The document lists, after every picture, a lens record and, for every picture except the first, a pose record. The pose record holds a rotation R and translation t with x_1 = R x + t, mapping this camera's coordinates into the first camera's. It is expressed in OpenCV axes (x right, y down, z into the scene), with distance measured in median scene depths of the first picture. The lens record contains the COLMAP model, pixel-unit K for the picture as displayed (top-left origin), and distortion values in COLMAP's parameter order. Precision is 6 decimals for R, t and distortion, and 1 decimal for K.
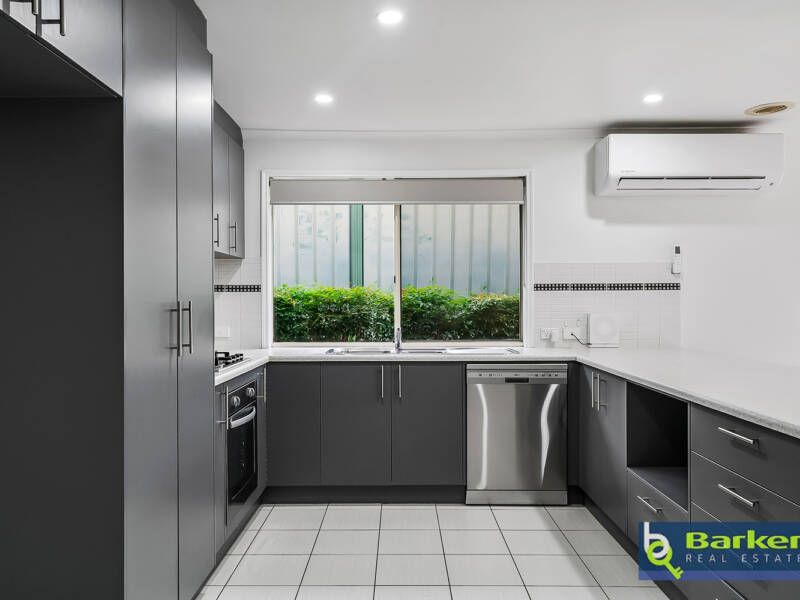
lens RADIAL K [[619.8, 0, 400.0], [0, 619.8, 300.0], [0, 0, 1]] dist [0.006774, 0.007083]
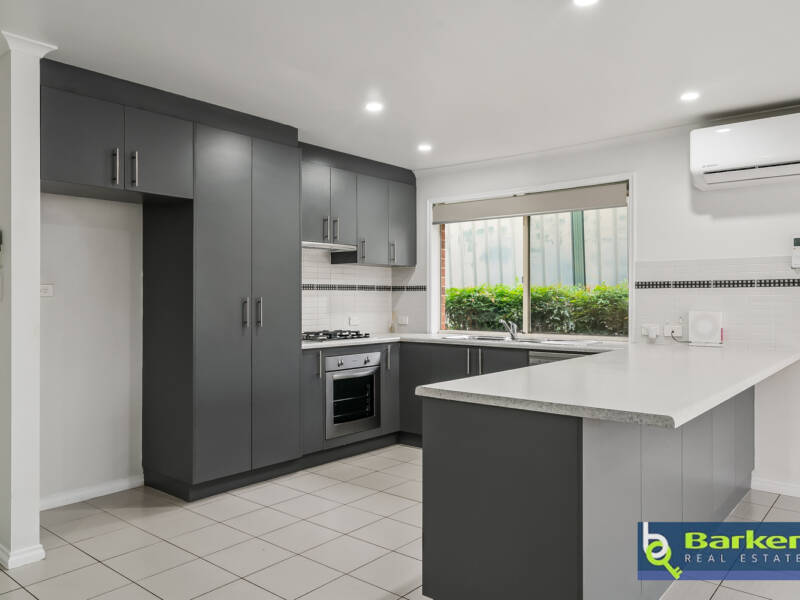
lens RADIAL K [[619.8, 0, 400.0], [0, 619.8, 300.0], [0, 0, 1]] dist [0.006774, 0.007083]
pose [[0.767611, 0.005029, -0.640896, 0.581376], [-0.002065, 0.999983, 0.005373, -0.000480], [0.640912, -0.002800, 0.767609, -0.056668]]
